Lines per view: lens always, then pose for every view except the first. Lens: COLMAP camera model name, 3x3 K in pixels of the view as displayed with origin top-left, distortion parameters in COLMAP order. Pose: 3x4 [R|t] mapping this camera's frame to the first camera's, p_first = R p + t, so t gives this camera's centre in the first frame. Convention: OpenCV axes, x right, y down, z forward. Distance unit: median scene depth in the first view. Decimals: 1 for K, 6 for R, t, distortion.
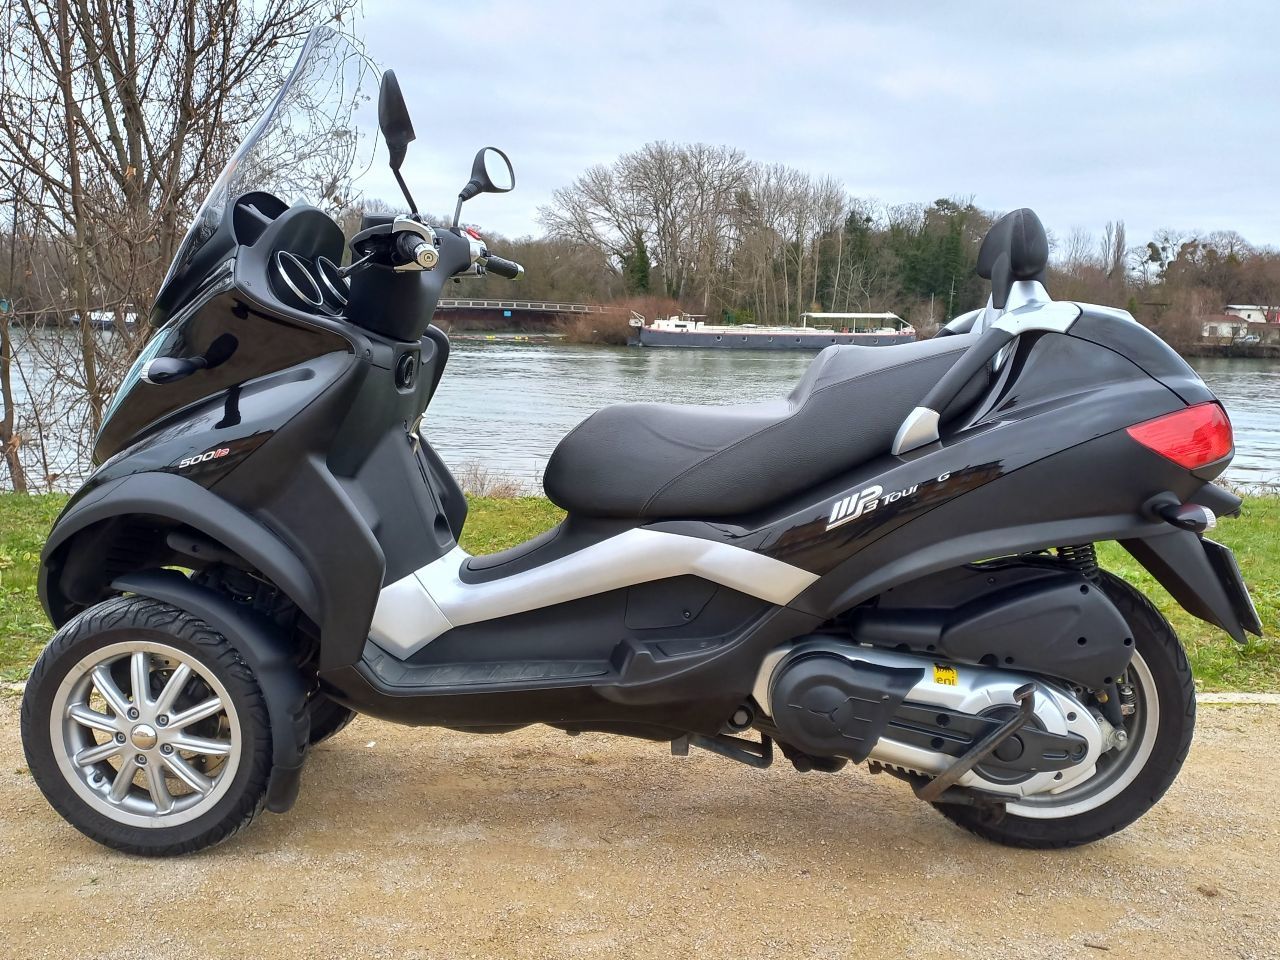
lens RADIAL K [[1153.6, 0, 648.5], [0, 1153.6, 493.3], [0, 0, 1]] dist [0.013091, 0.000000]
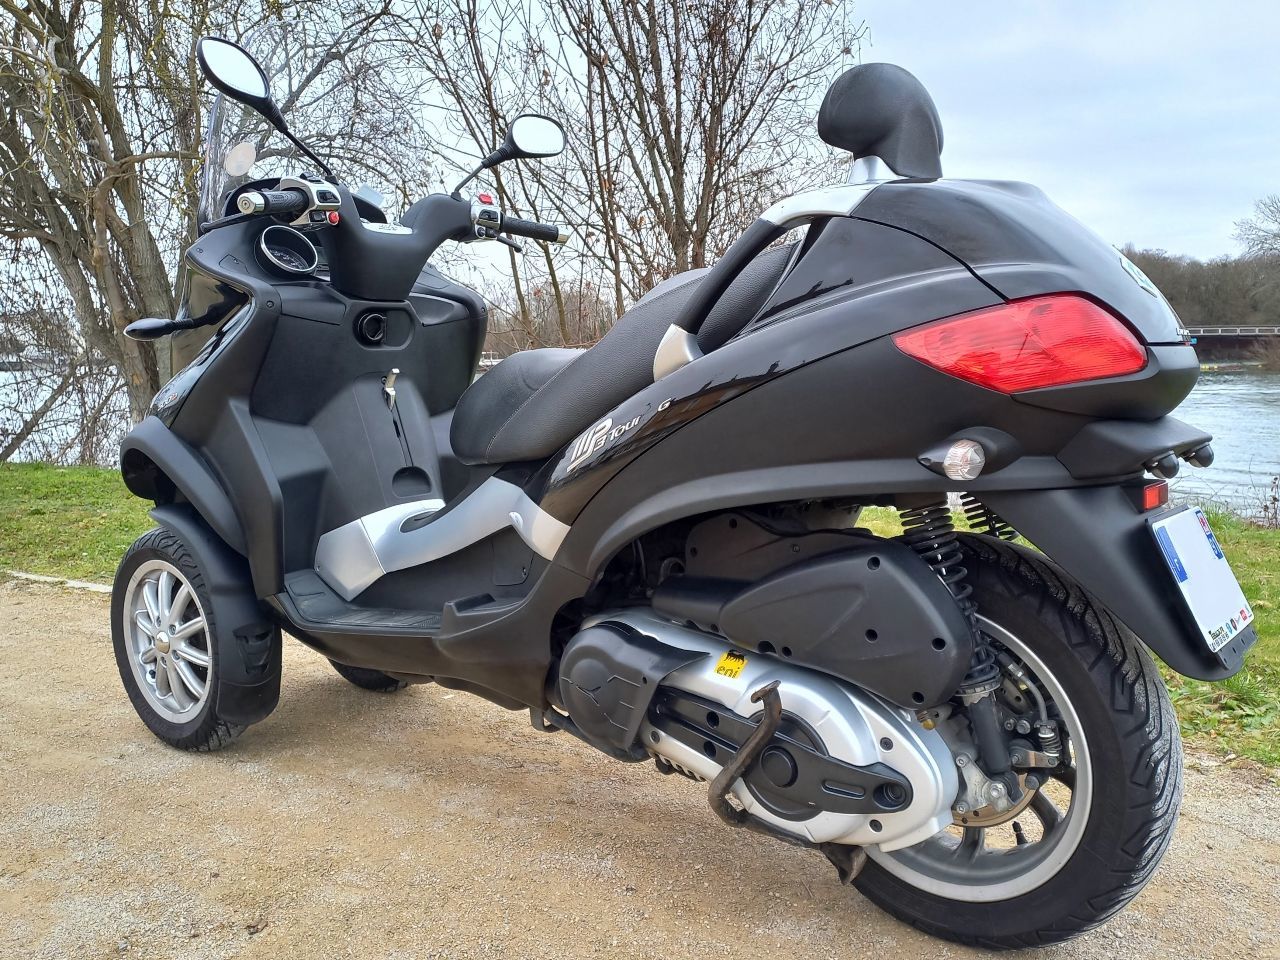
lens RADIAL K [[1153.6, 0, 647.9], [0, 1153.6, 469.0], [0, 0, 1]] dist [0.013091, 0.000000]
pose [[0.813138, 0.014978, -0.581878, 0.663794], [-0.050416, 0.997724, -0.044772, 0.061998], [0.579884, 0.065741, 0.812043, 0.317025]]
